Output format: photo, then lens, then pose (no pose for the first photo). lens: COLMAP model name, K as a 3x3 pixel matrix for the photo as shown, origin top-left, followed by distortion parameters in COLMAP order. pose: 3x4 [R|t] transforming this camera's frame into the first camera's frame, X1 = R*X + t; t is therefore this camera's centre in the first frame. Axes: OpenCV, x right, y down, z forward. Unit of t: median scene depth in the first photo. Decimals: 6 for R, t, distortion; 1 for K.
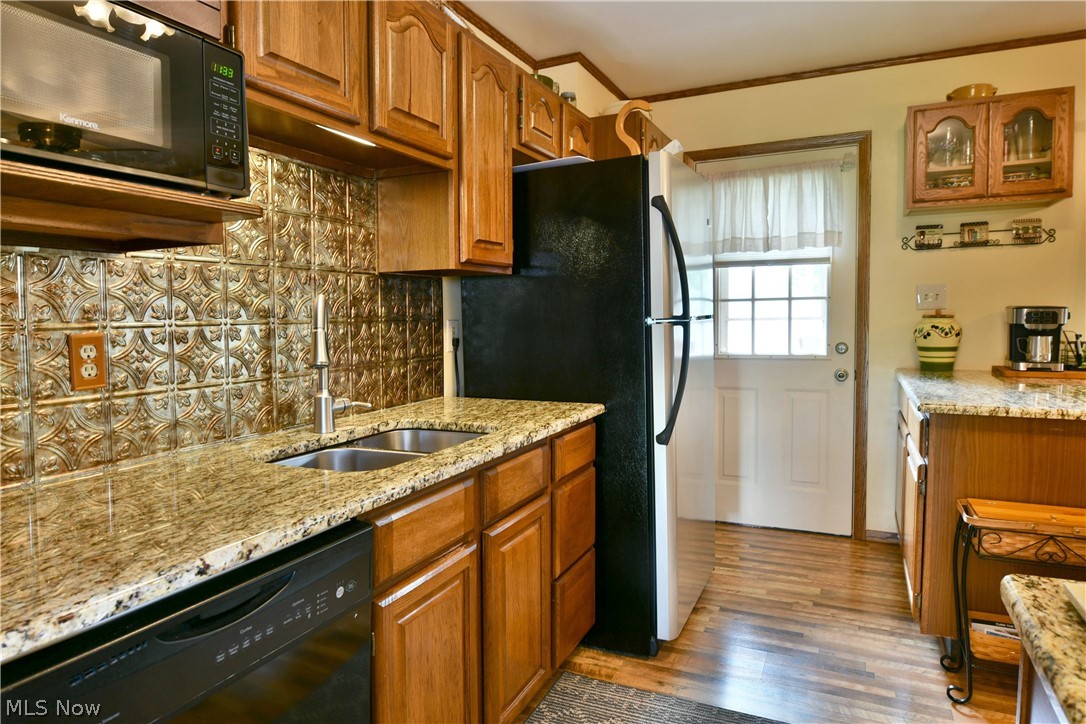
lens RADIAL K [[664.4, 0, 531.2], [0, 664.4, 352.5], [0, 0, 1]] dist [-0.004677, -0.006114]
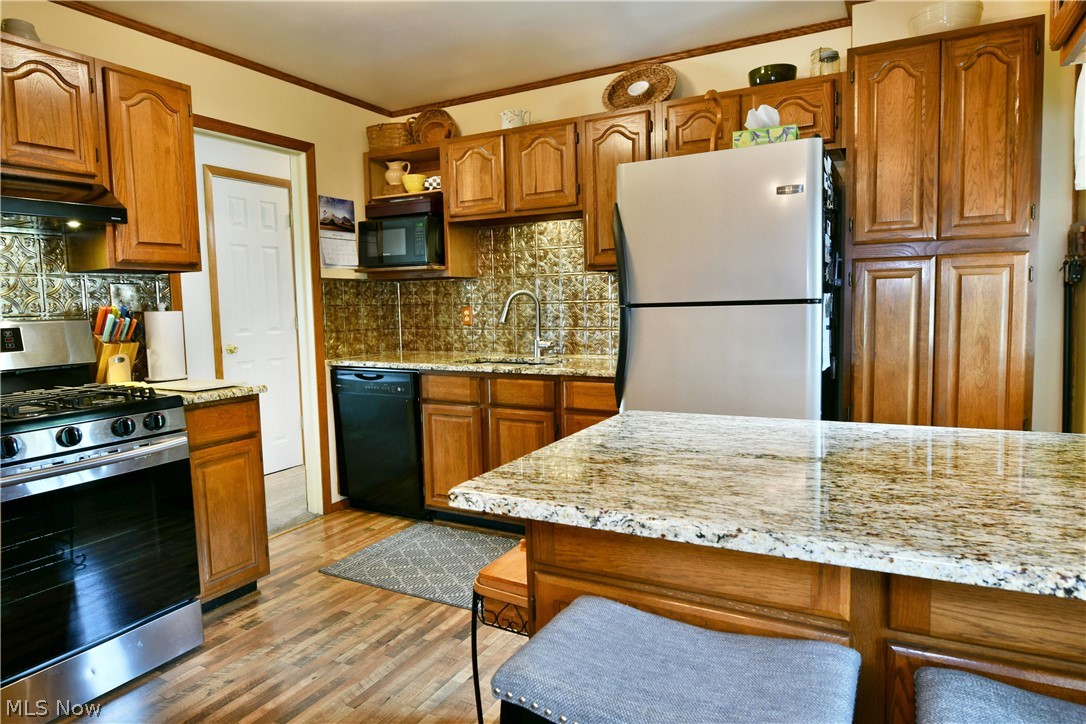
lens RADIAL K [[664.4, 0, 531.2], [0, 664.4, 352.5], [0, 0, 1]] dist [-0.004677, -0.006114]
pose [[-0.059801, 0.094009, -0.993774, 1.646741], [-0.037971, 0.994621, 0.096374, -0.085262], [0.997488, 0.043497, -0.055910, 1.052013]]
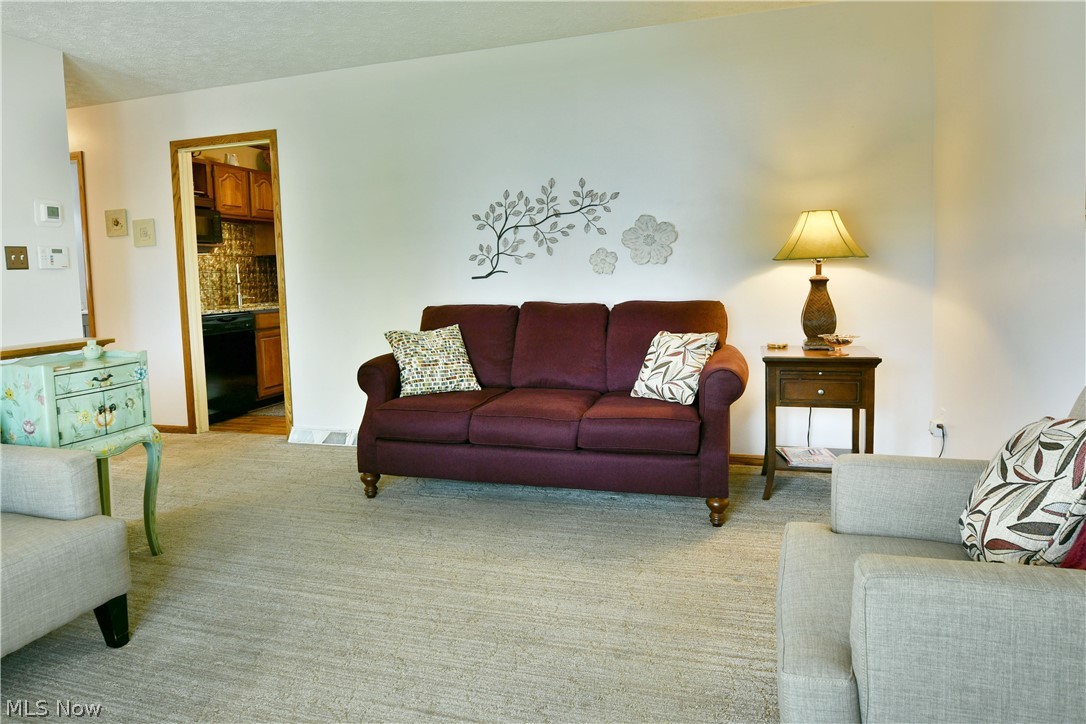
lens RADIAL K [[664.4, 0, 531.2], [0, 664.4, 352.5], [0, 0, 1]] dist [-0.004677, -0.006114]
pose [[0.990510, -0.025876, 0.134985, 0.653309], [0.018699, 0.998356, 0.054173, 0.195143], [-0.136165, -0.051135, 0.989366, -2.403733]]
